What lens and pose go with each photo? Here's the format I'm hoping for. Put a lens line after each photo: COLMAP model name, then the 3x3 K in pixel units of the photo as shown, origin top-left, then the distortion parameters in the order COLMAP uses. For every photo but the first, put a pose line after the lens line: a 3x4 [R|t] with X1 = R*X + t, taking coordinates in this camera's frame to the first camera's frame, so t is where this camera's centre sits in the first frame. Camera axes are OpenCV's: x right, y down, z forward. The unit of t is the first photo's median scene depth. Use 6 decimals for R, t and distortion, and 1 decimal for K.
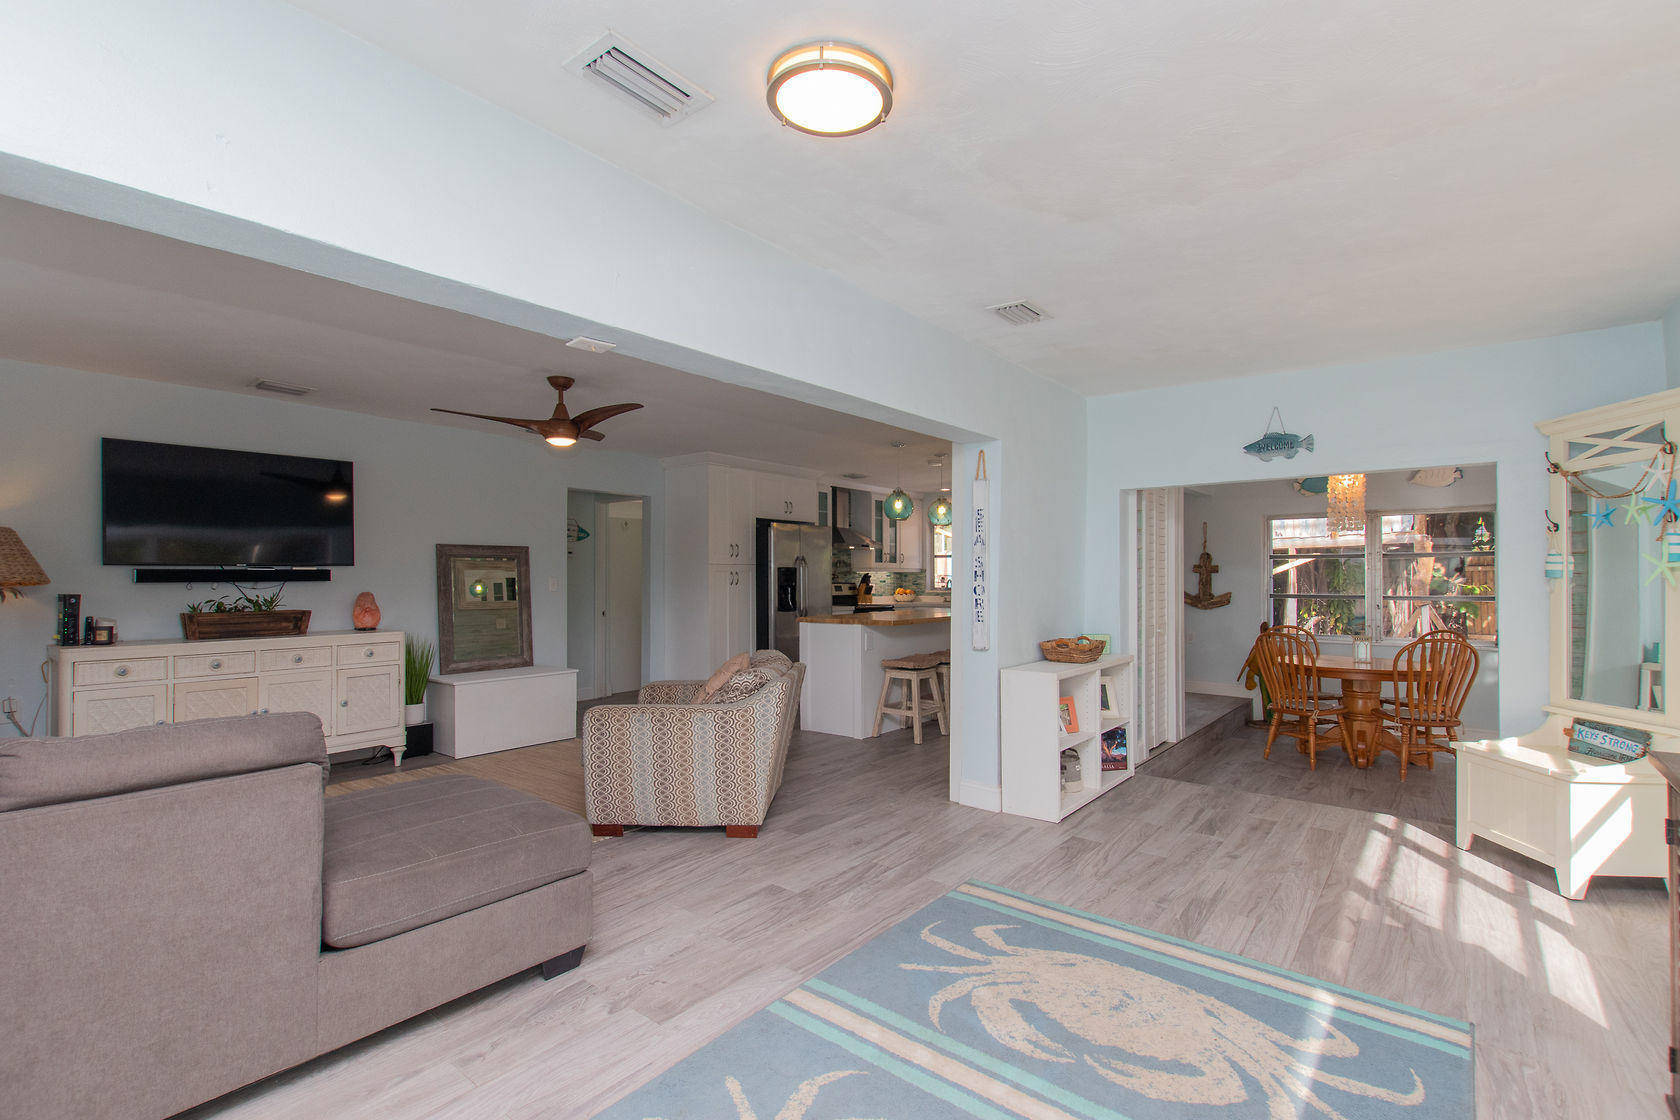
lens RADIAL K [[758.8, 0, 843.9], [0, 758.8, 571.0], [0, 0, 1]] dist [0.003526, -0.005426]
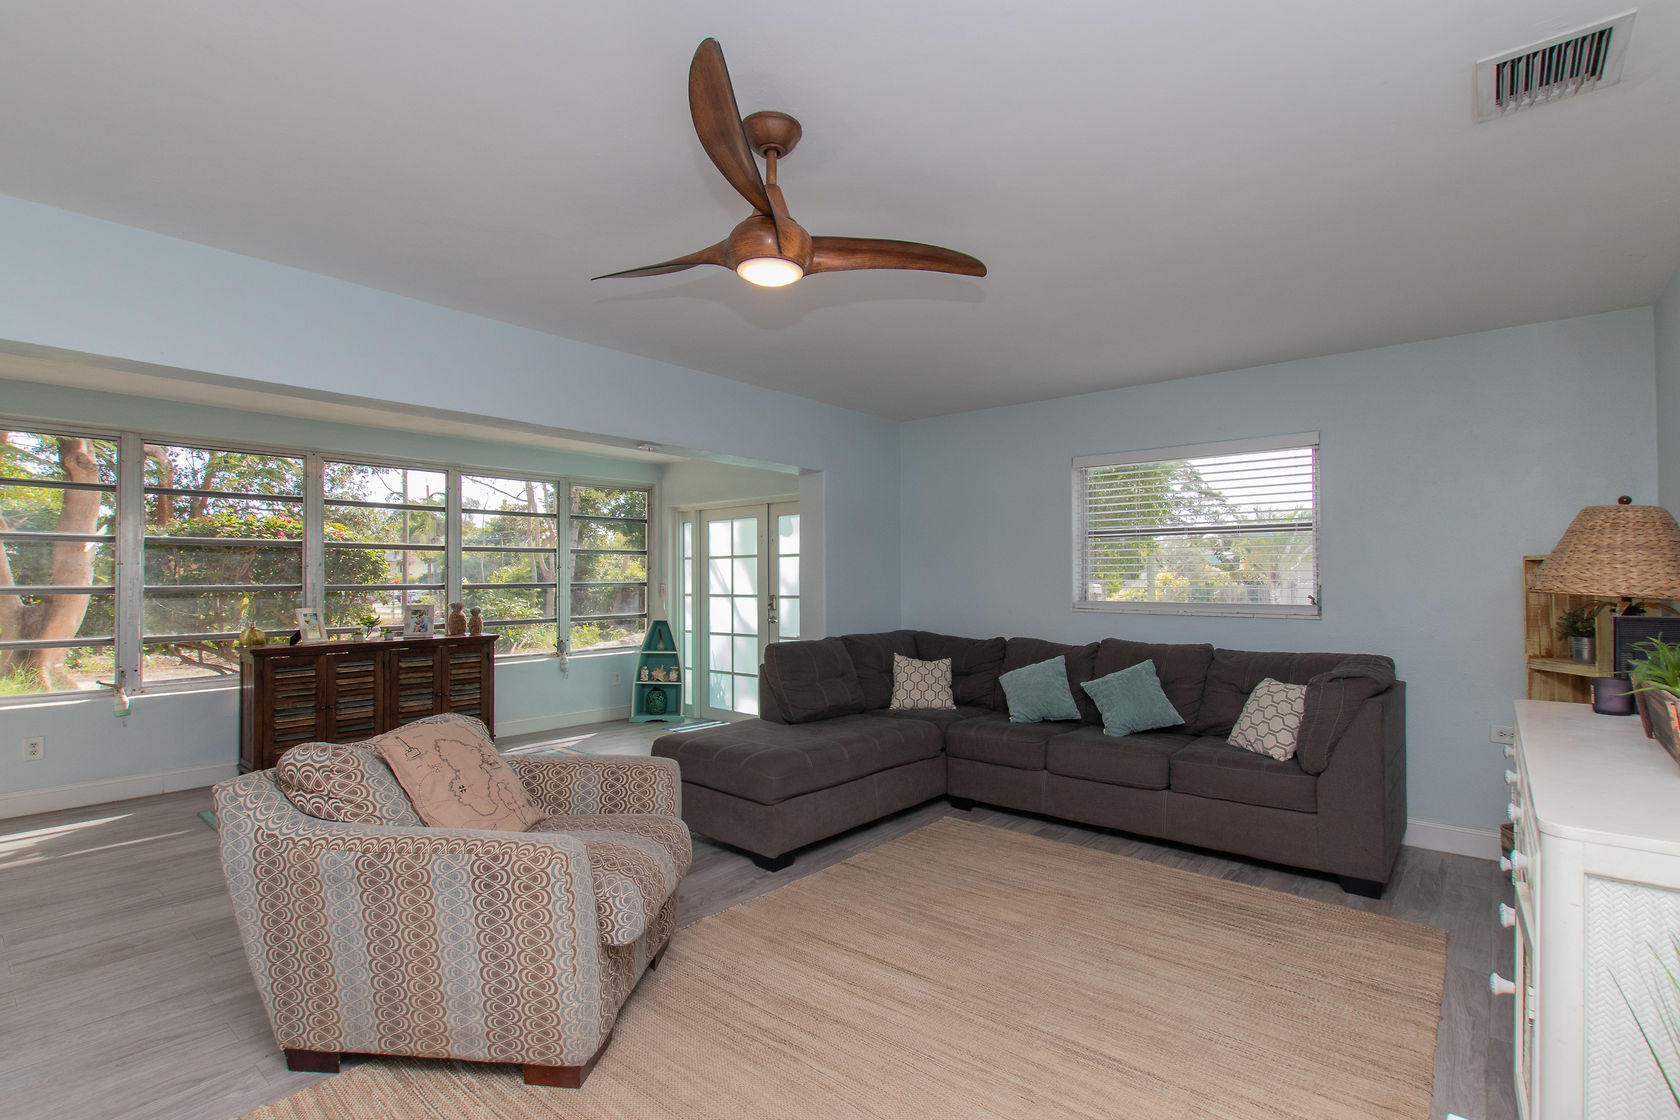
lens RADIAL K [[758.8, 0, 843.9], [0, 758.8, 571.0], [0, 0, 1]] dist [0.003526, -0.005426]
pose [[-0.999220, 0.003582, 0.039324, -0.281103], [0.002850, 0.999822, -0.018664, 0.003840], [-0.039384, -0.018537, -0.999052, 0.929543]]
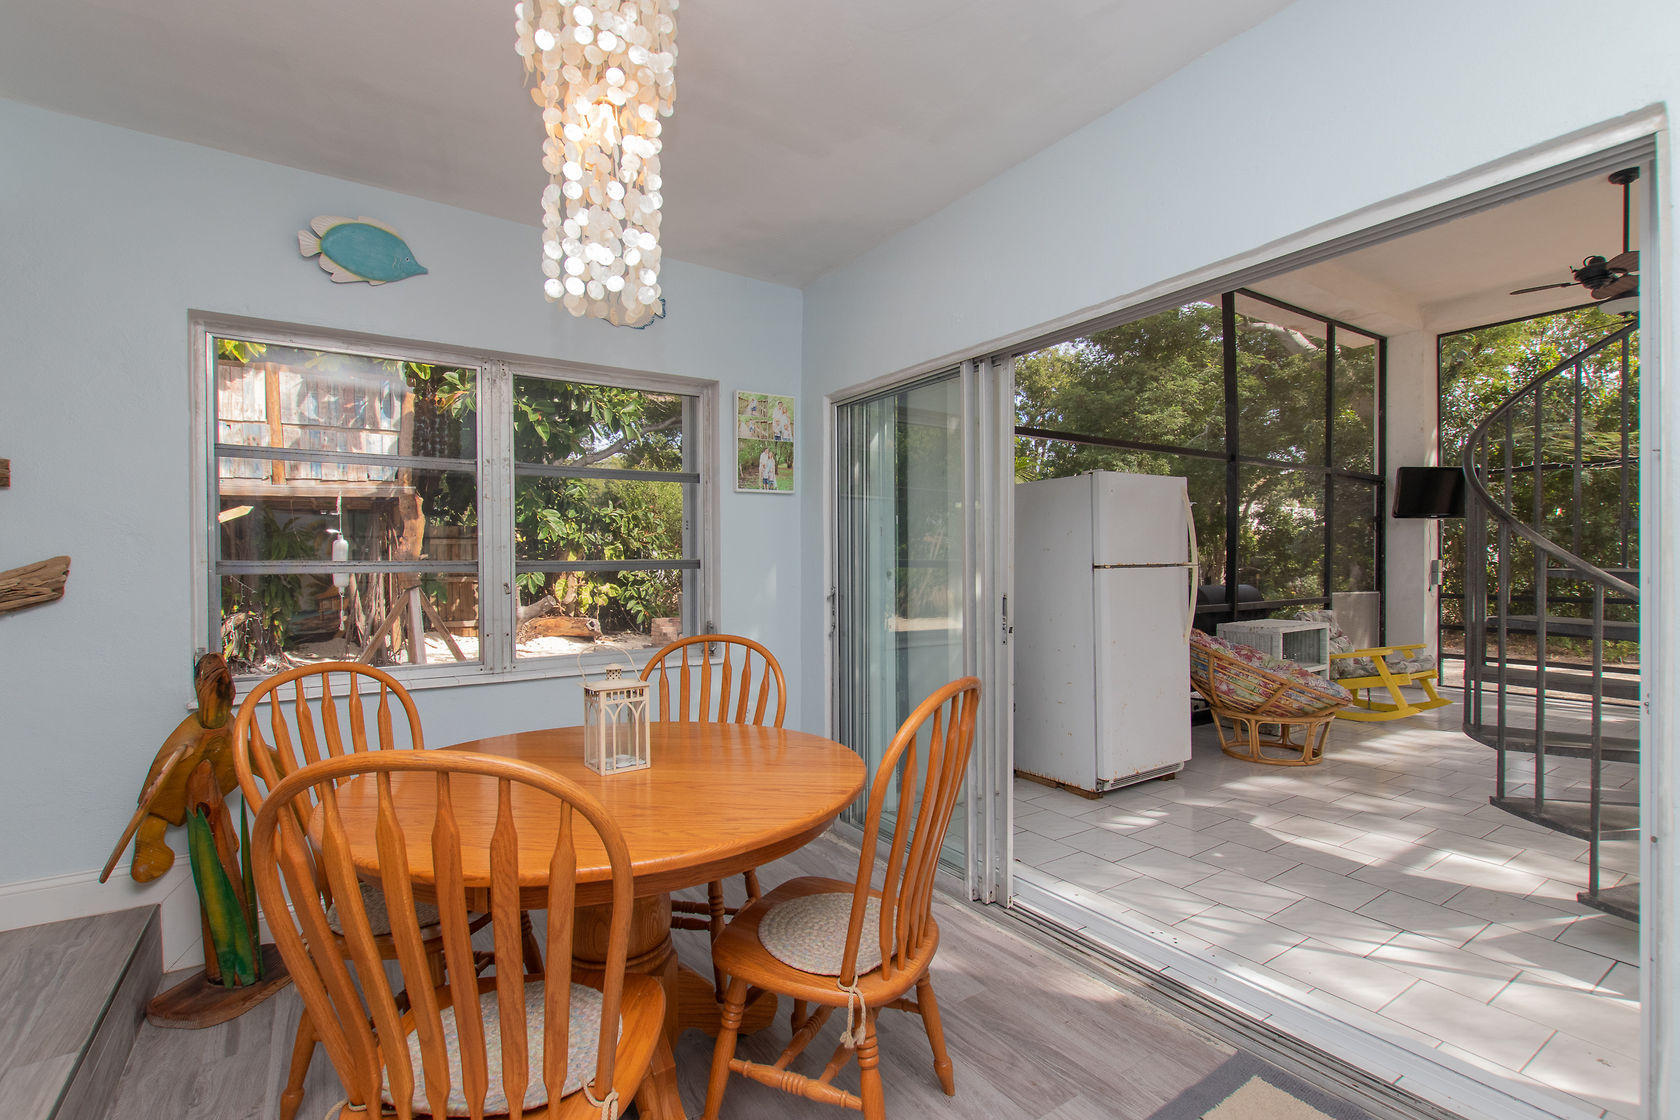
lens RADIAL K [[758.8, 0, 843.9], [0, 758.8, 571.0], [0, 0, 1]] dist [0.003526, -0.005426]
pose [[0.292252, -0.013370, 0.956248, 0.380382], [-0.004025, 0.999876, 0.015210, 0.030982], [-0.956333, -0.008294, 0.292162, 0.749873]]
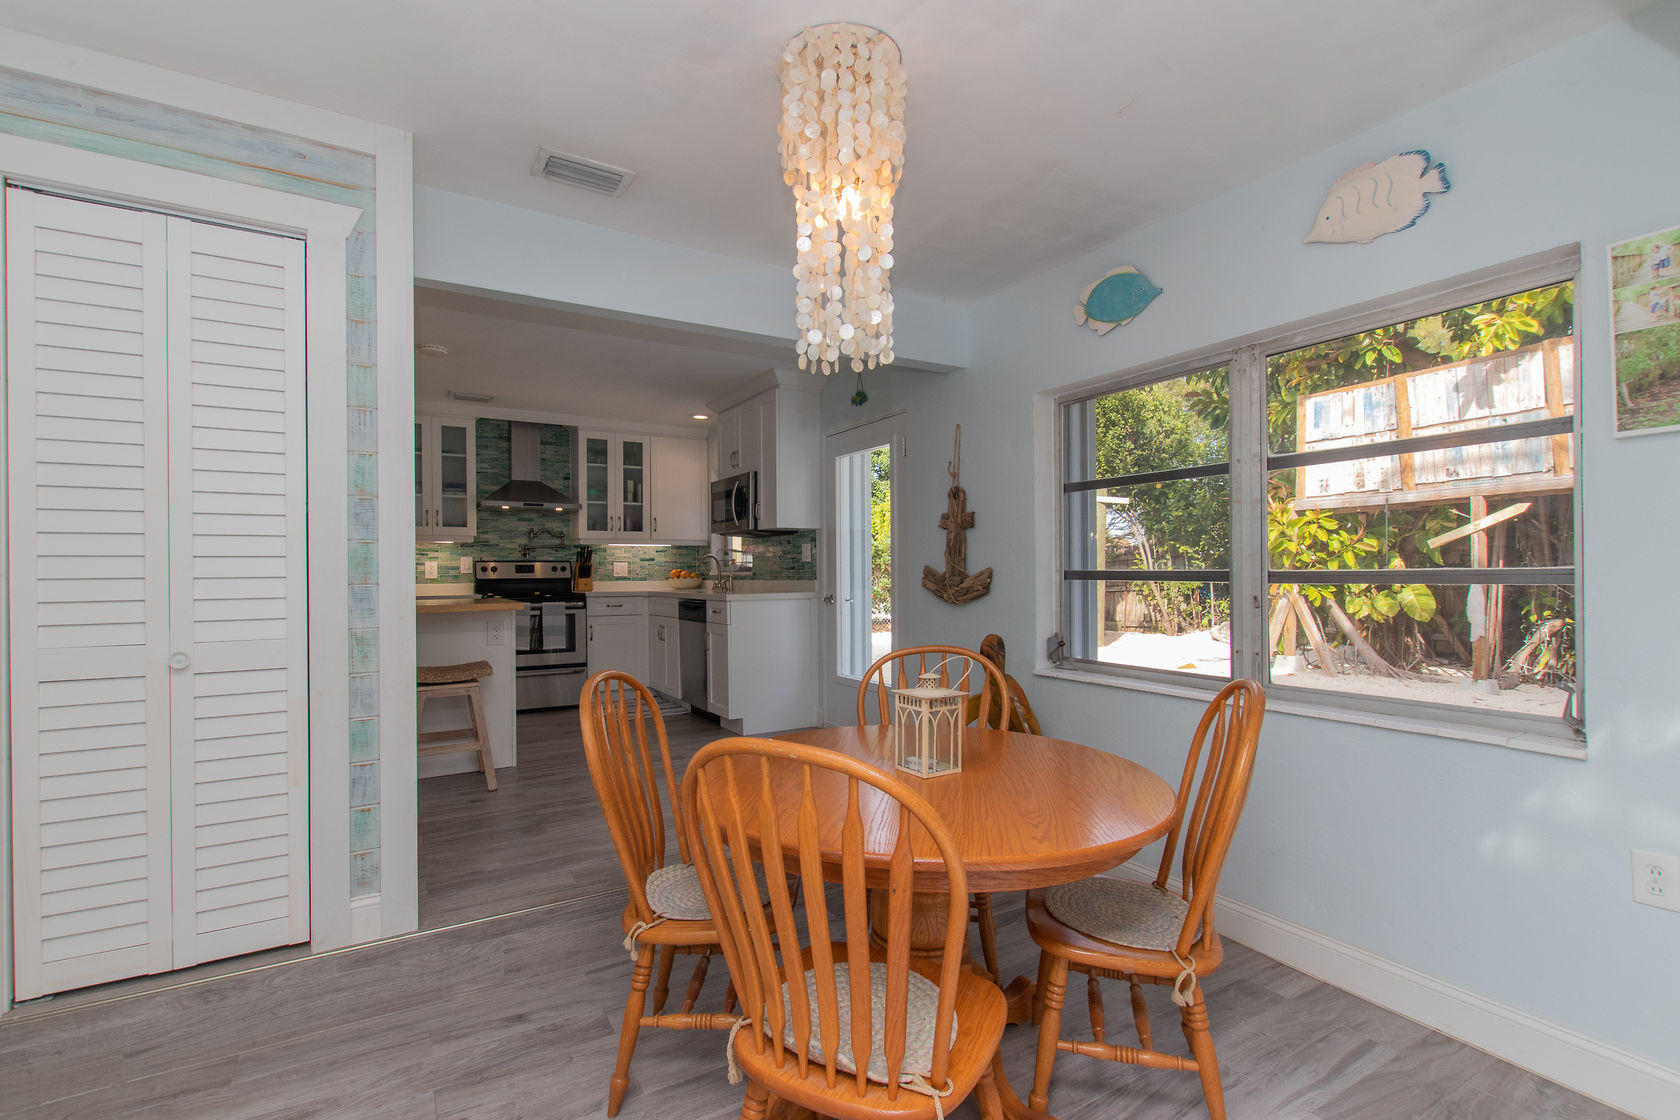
lens RADIAL K [[758.8, 0, 843.9], [0, 758.8, 571.0], [0, 0, 1]] dist [0.003526, -0.005426]
pose [[0.939377, -0.005743, -0.342837, 0.687555], [0.010133, 0.999888, 0.011015, 0.027743], [0.342736, -0.013821, 0.939330, 0.621593]]
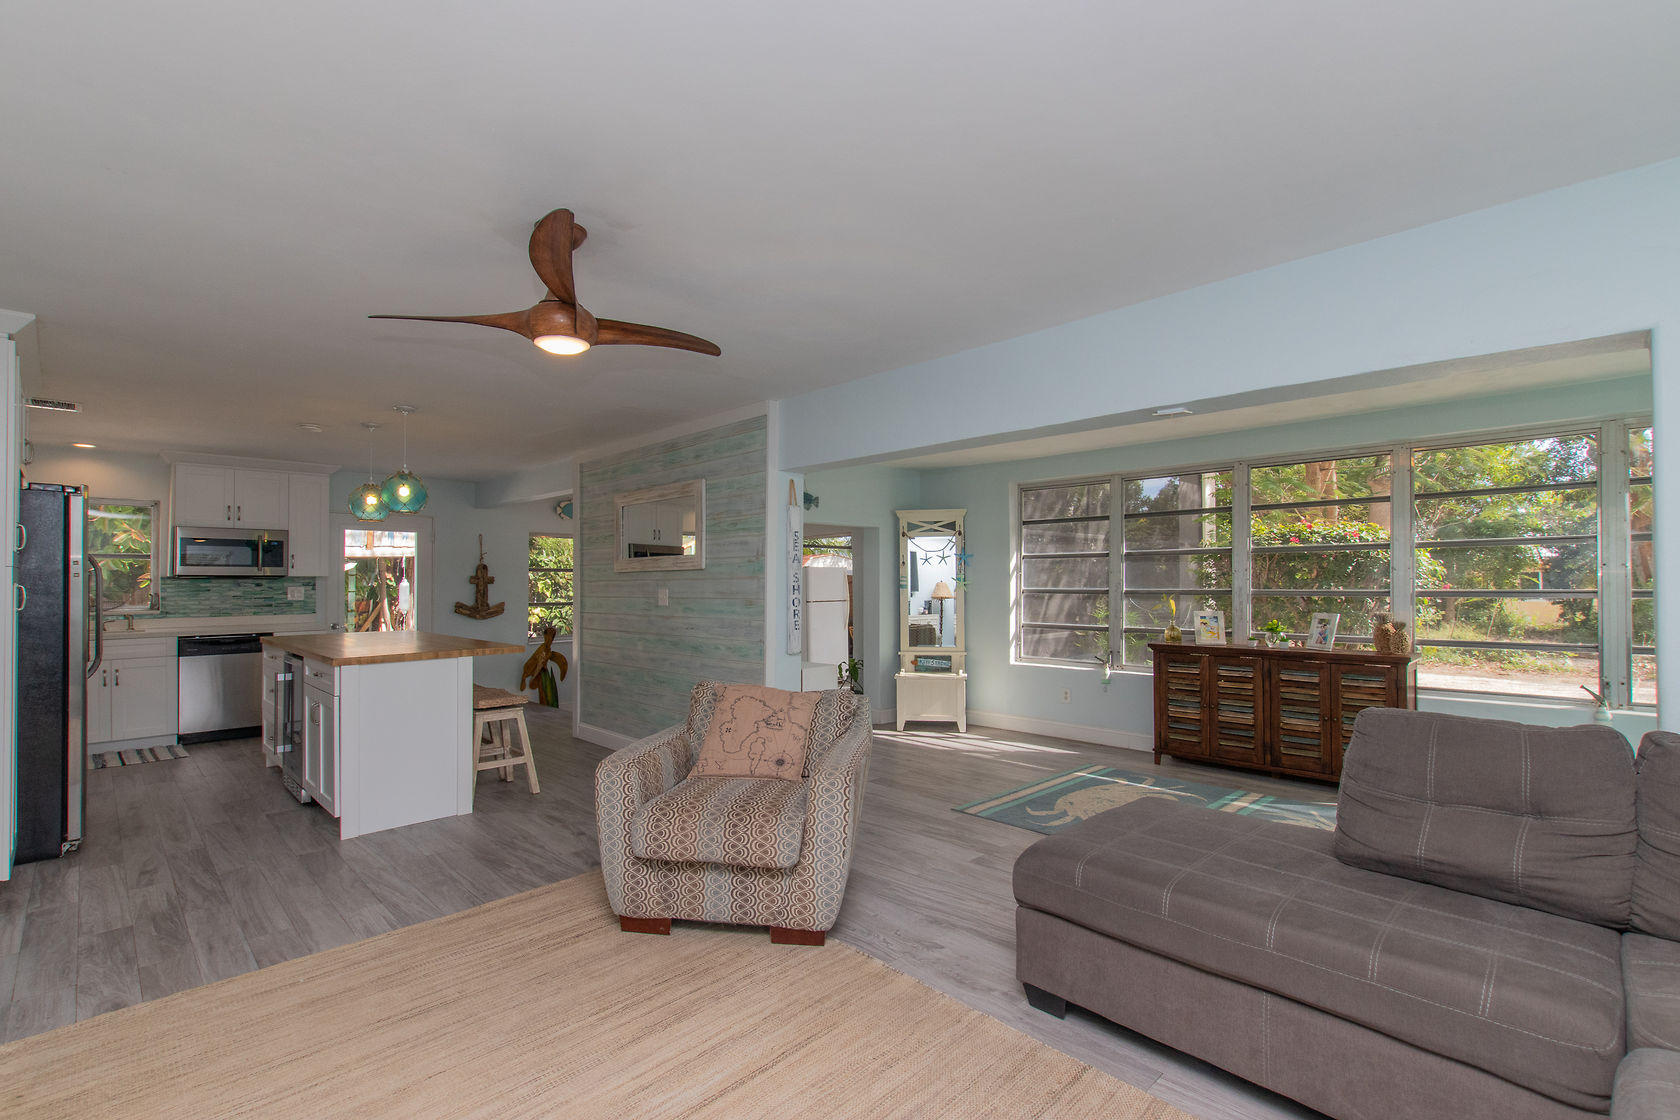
lens RADIAL K [[758.8, 0, 843.9], [0, 758.8, 571.0], [0, 0, 1]] dist [0.003526, -0.005426]
pose [[0.112112, 0.015355, 0.993577, -0.573669], [-0.005997, 0.999873, -0.014776, -0.003234], [-0.993678, -0.004302, 0.112190, 0.483678]]
